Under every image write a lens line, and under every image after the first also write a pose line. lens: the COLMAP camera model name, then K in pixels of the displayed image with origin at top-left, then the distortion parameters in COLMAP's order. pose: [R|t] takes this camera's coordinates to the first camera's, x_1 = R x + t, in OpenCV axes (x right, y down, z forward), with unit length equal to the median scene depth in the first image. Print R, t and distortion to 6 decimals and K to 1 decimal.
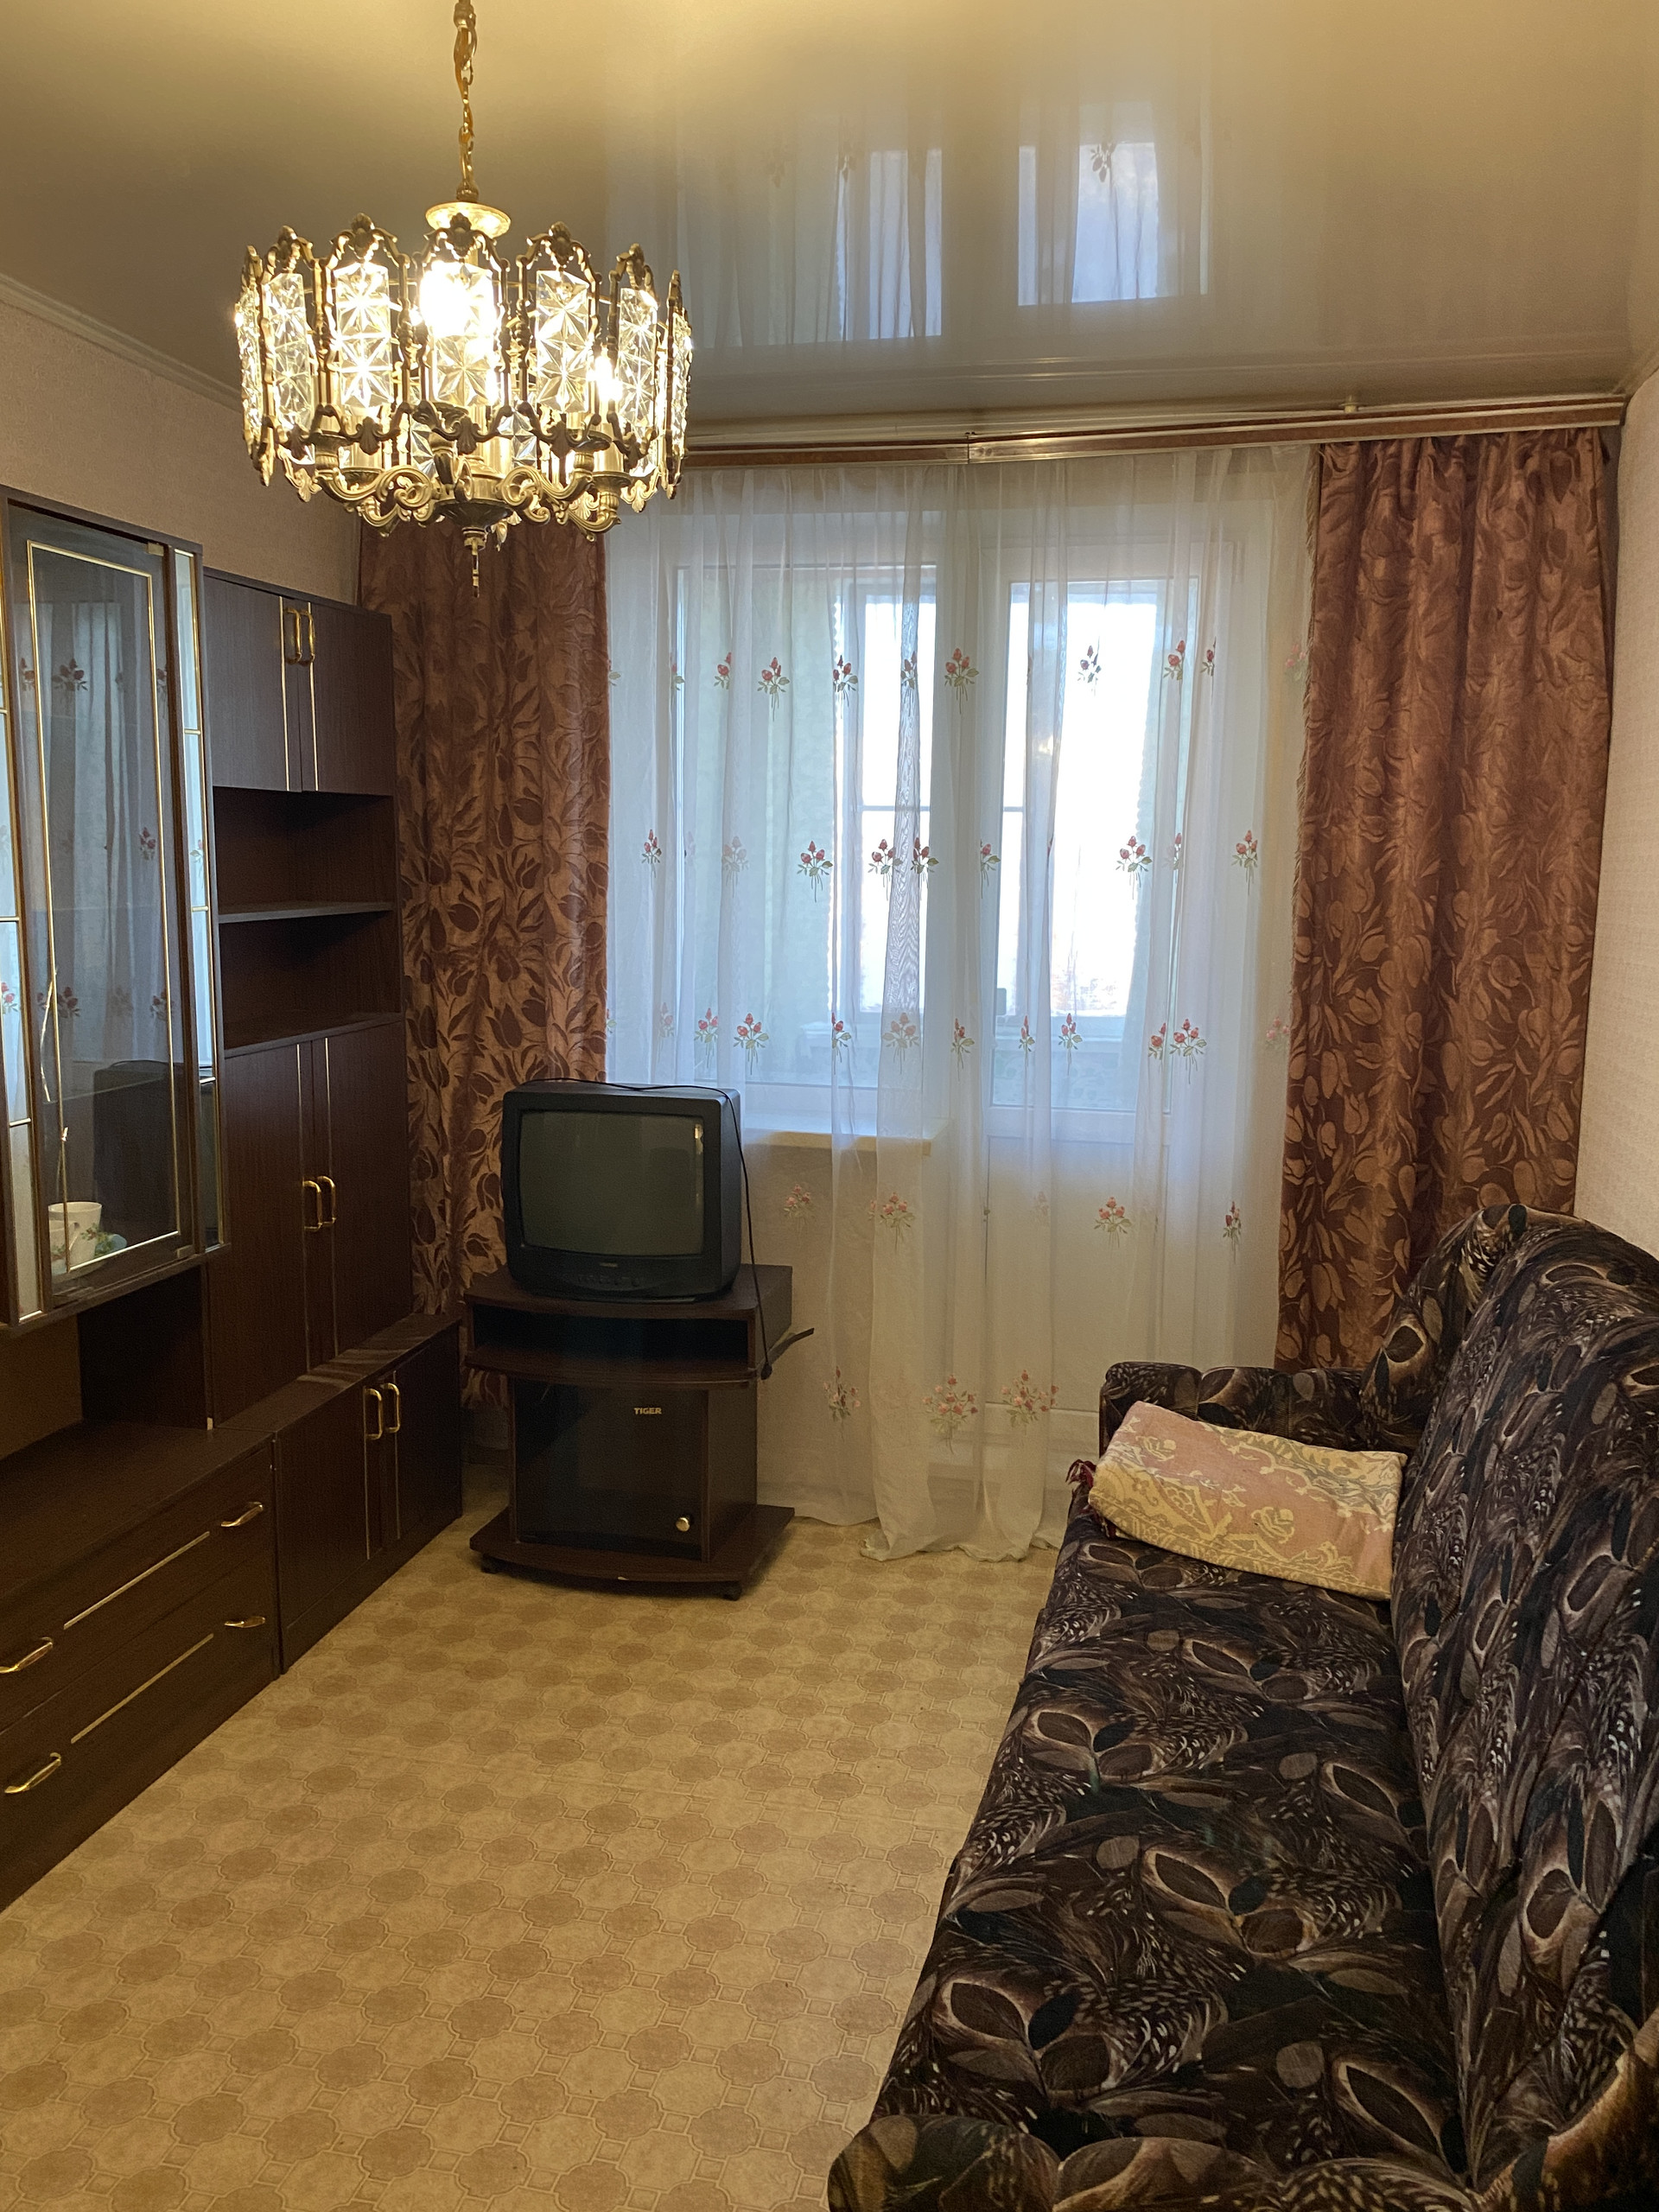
lens RADIAL K [[1678.0, 0, 837.2], [0, 1678.0, 1087.8], [0, 0, 1]] dist [0.046554, -0.043942]
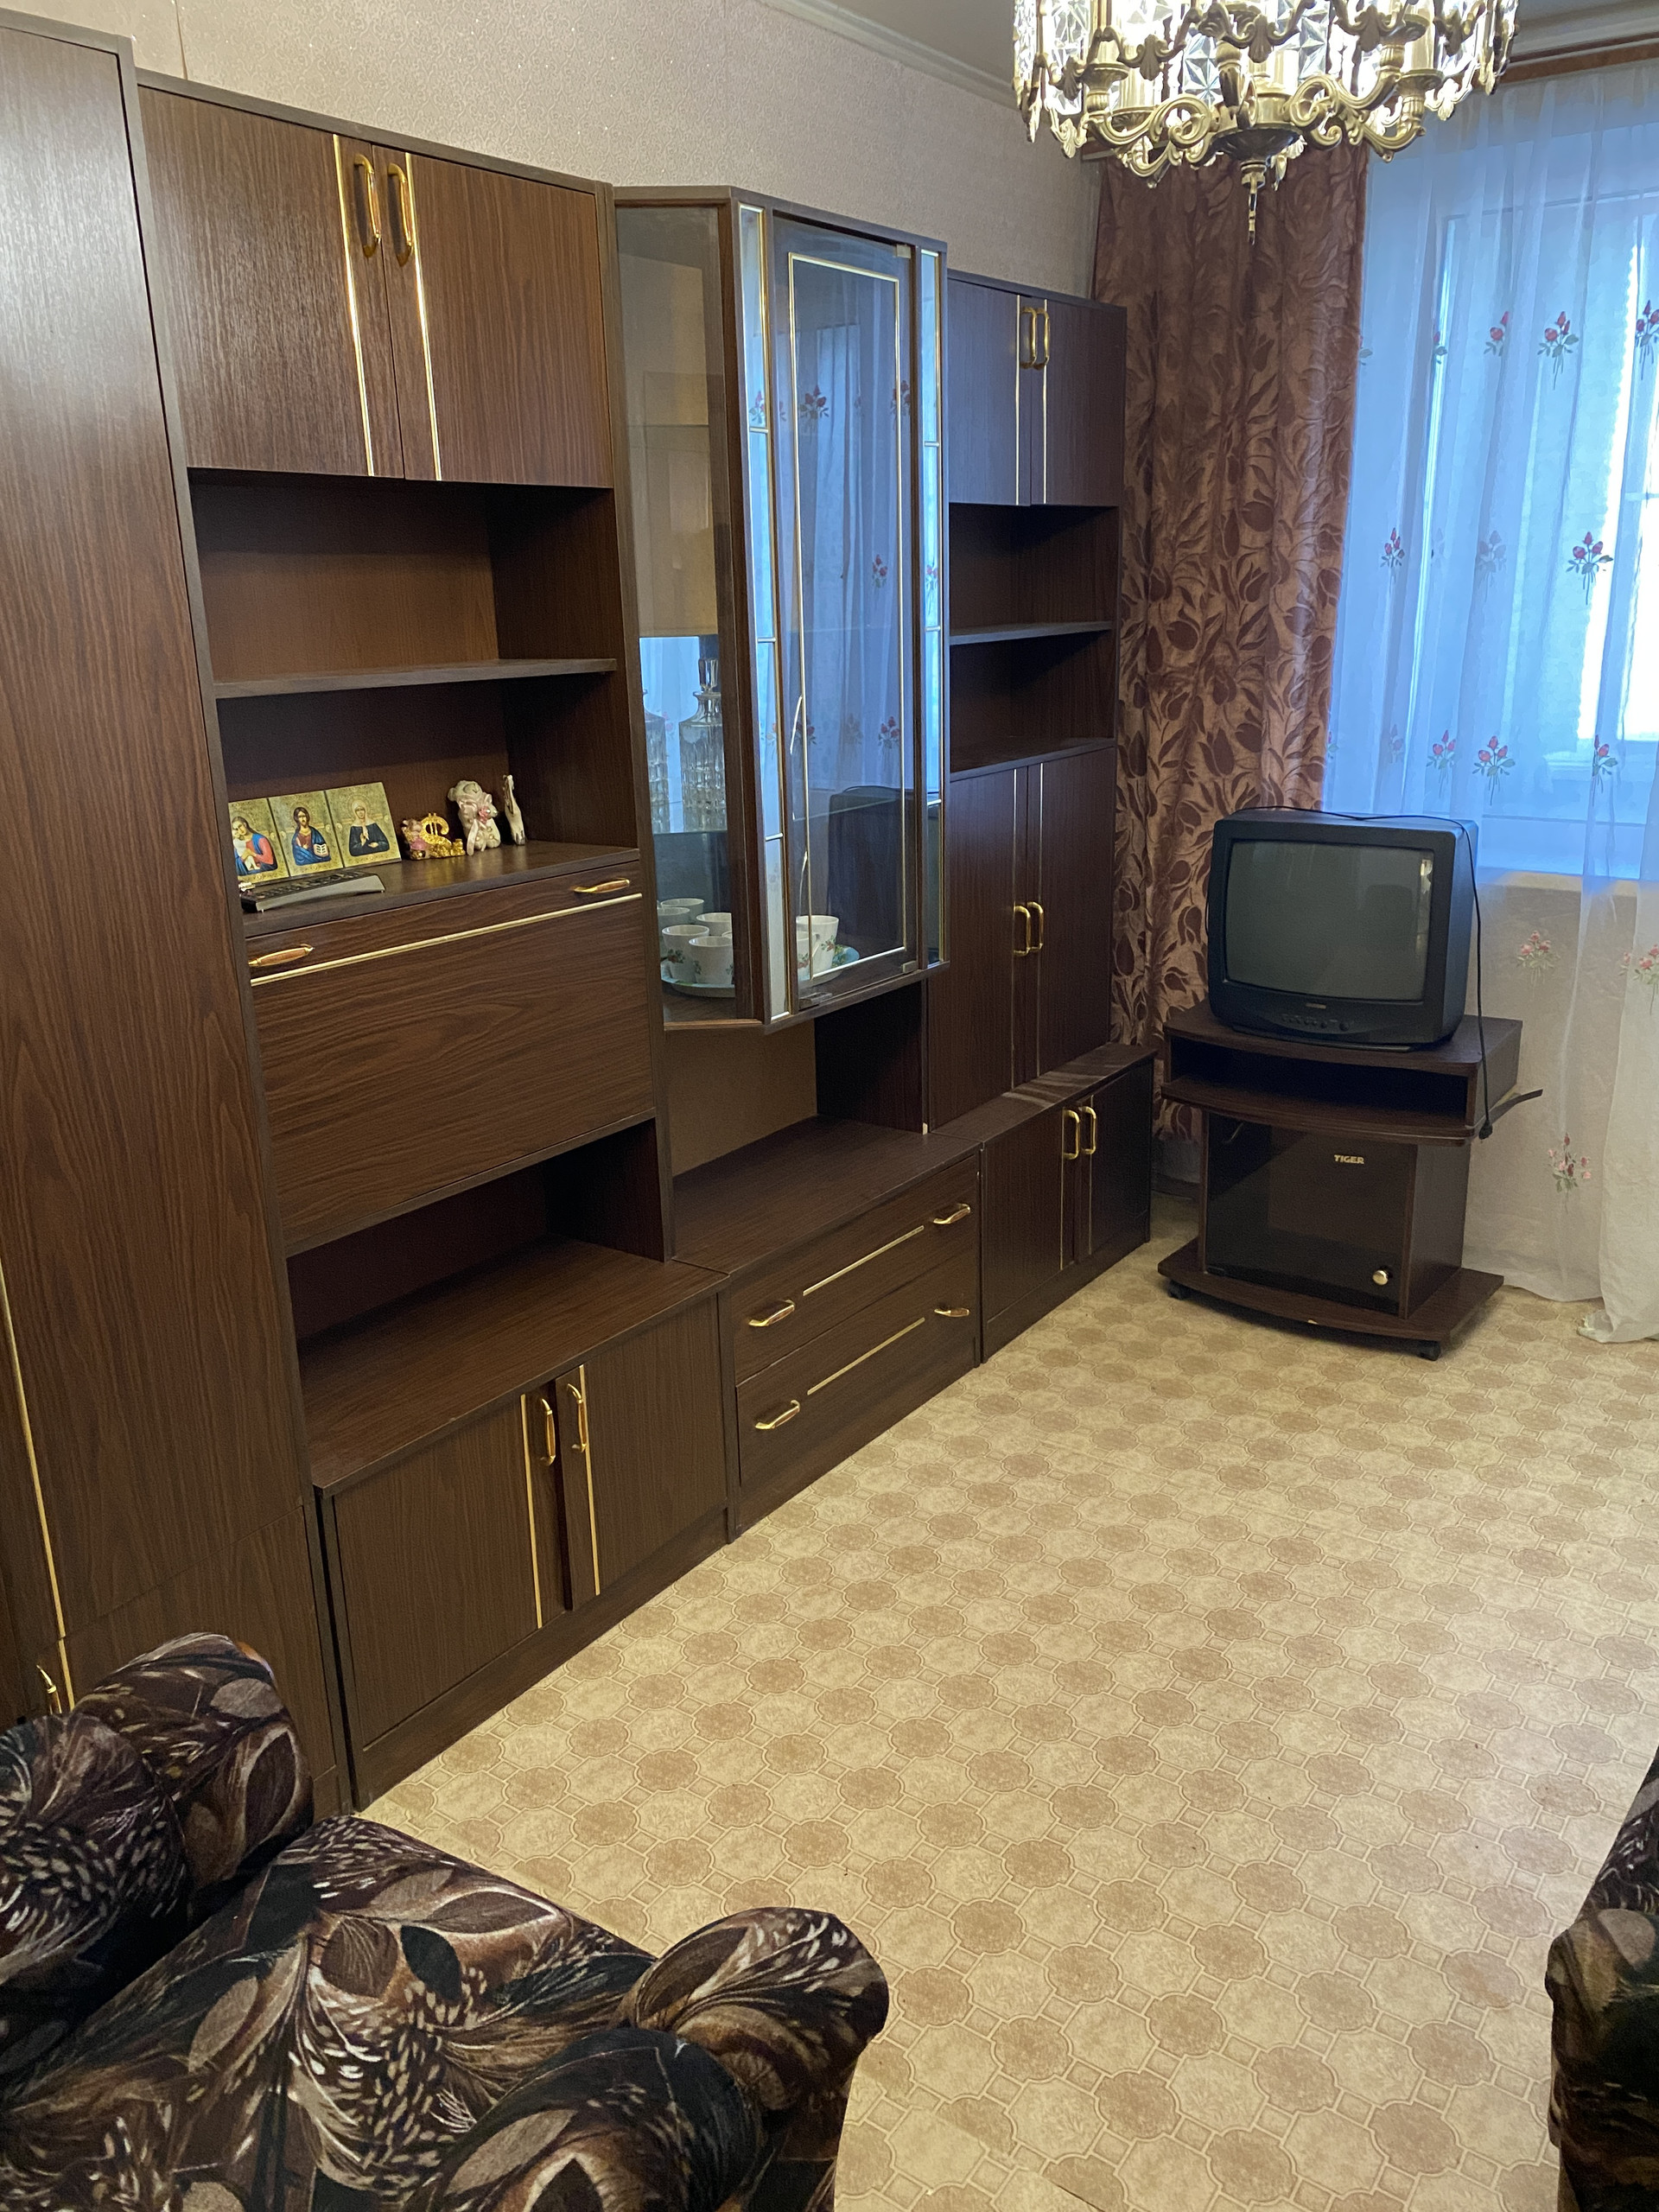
lens RADIAL K [[1678.0, 0, 841.0], [0, 1678.0, 1087.8], [0, 0, 1]] dist [0.046554, -0.043942]
pose [[0.921603, 0.078586, -0.380095, -0.018915], [-0.019790, 0.987529, 0.156191, 0.008259], [0.387629, -0.136424, 0.911665, 0.016789]]
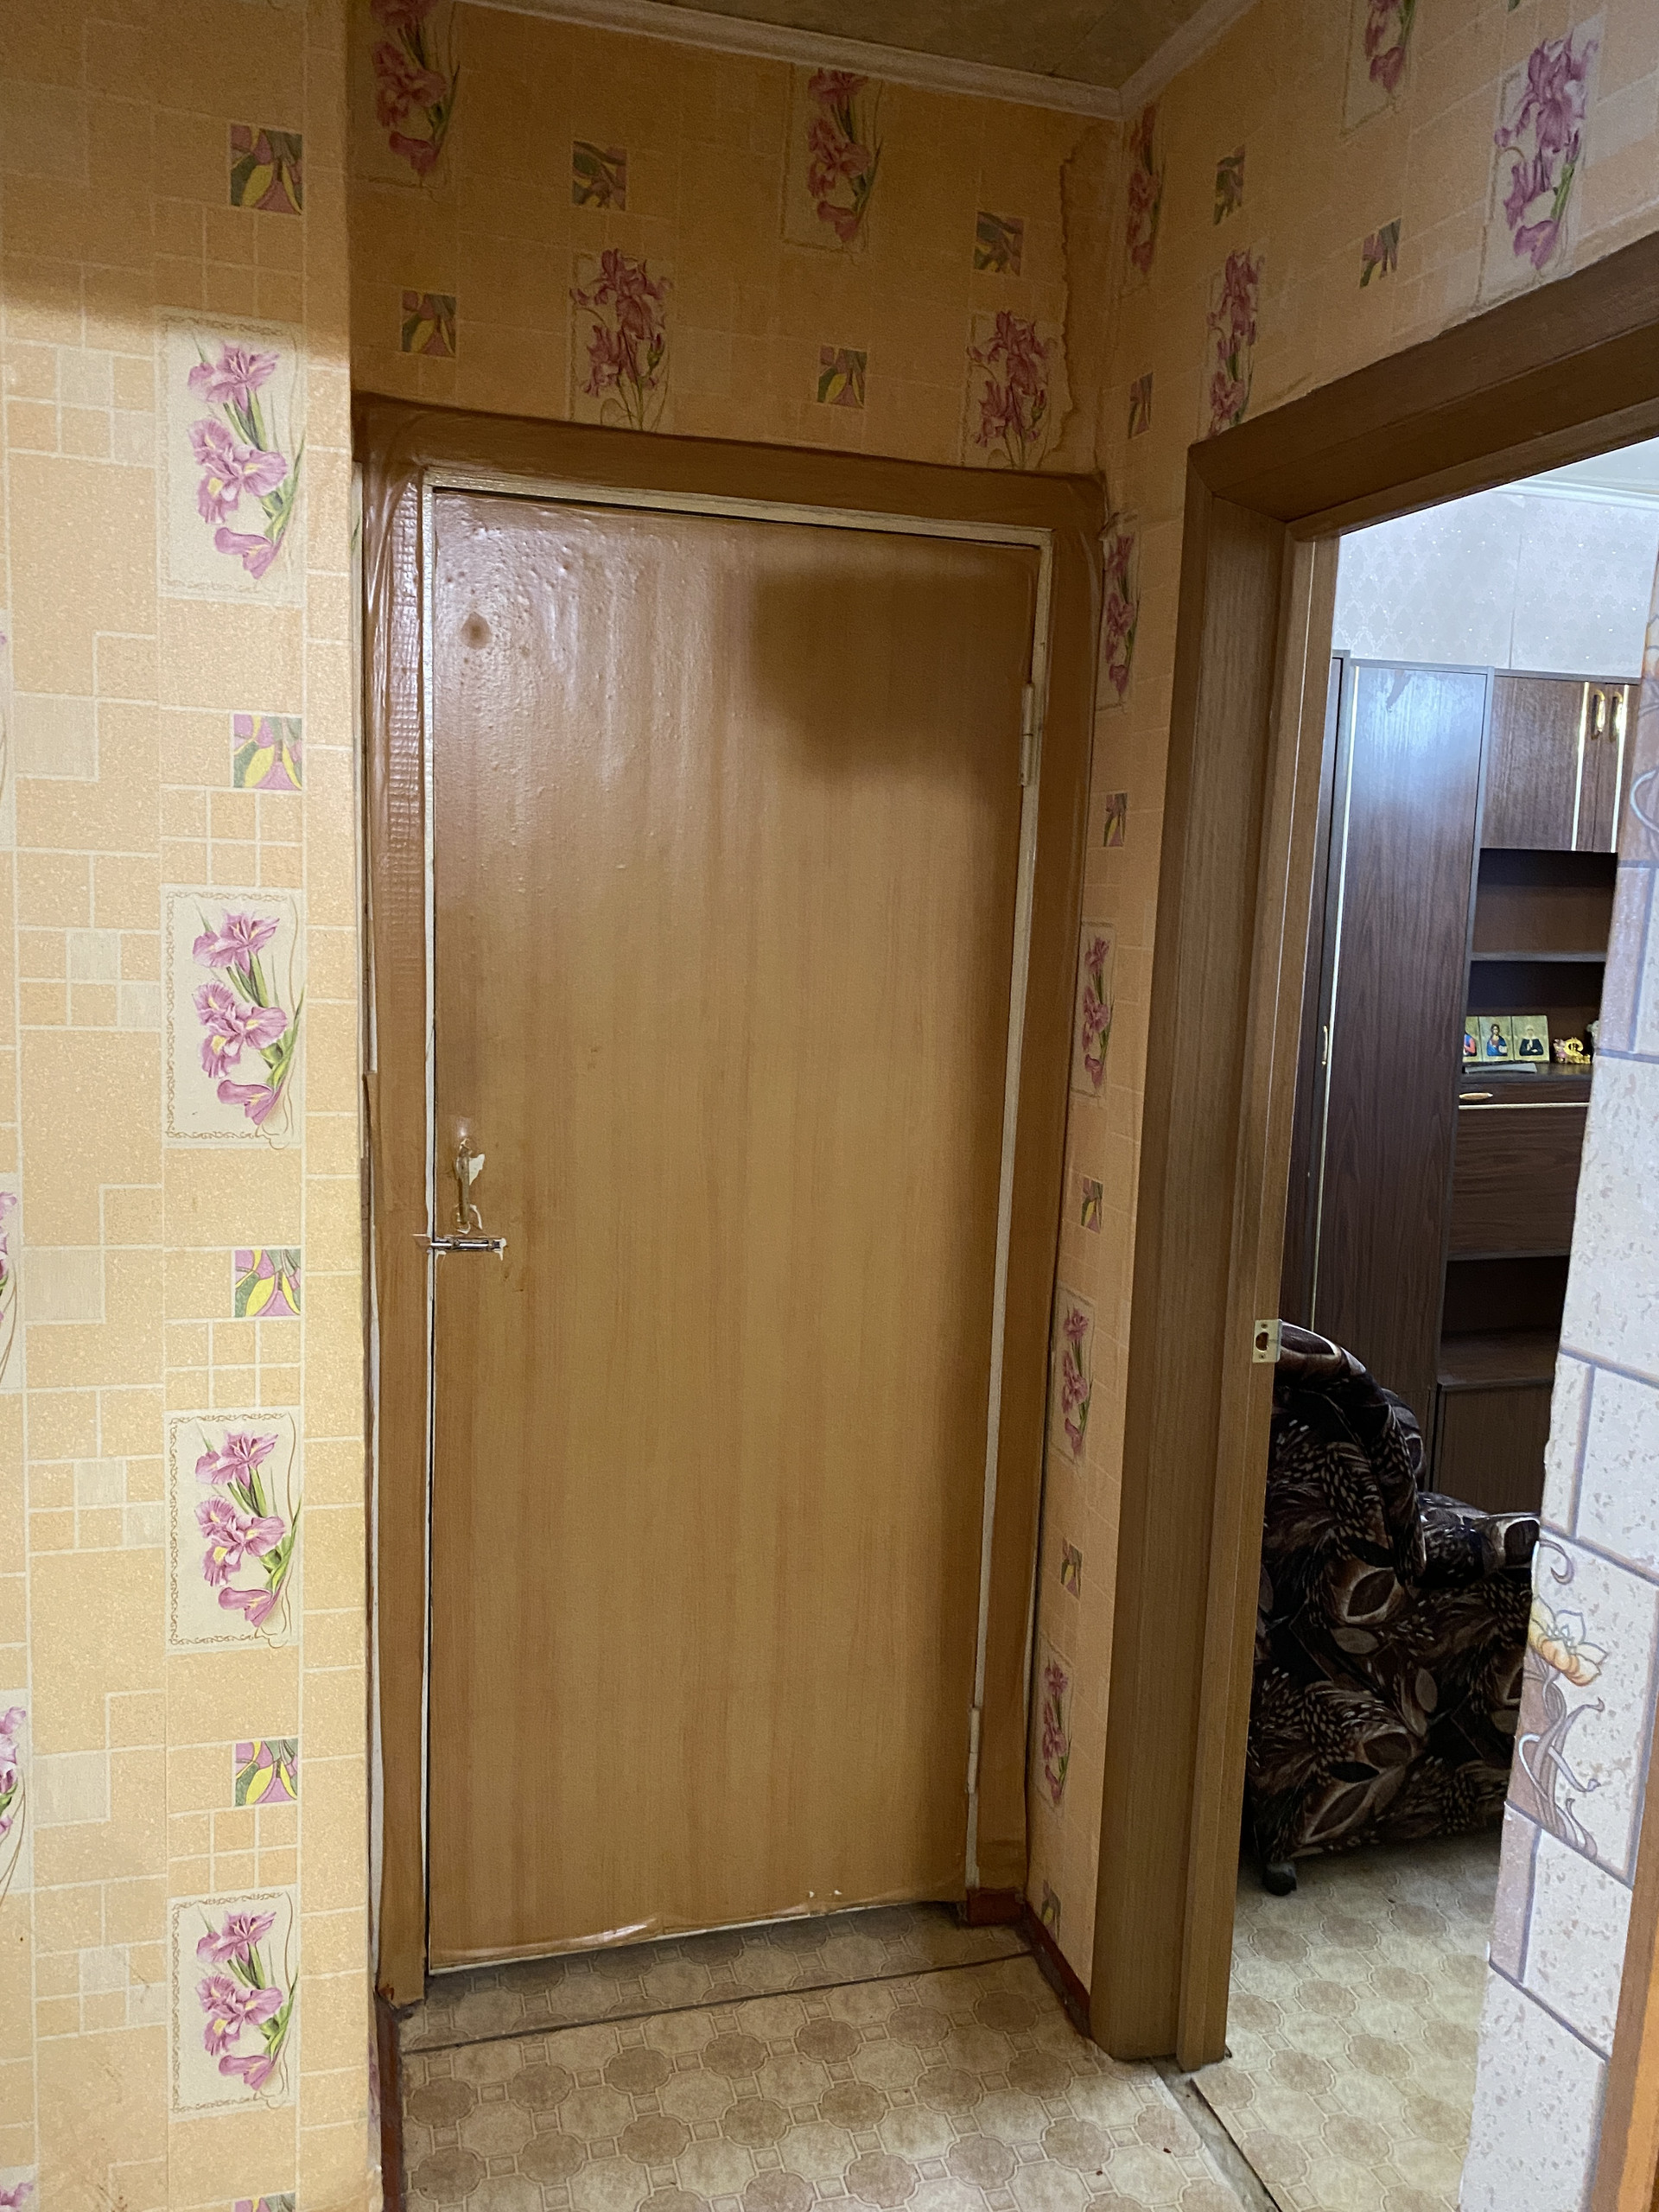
lens RADIAL K [[1678.0, 0, 840.8], [0, 1678.0, 1104.8], [0, 0, 1]] dist [0.046554, -0.043942]
pose [[0.494055, 0.124359, -0.860491, 0.335090], [-0.137803, 0.988407, 0.063725, 0.053257], [0.858441, 0.087095, 0.505464, -0.449677]]
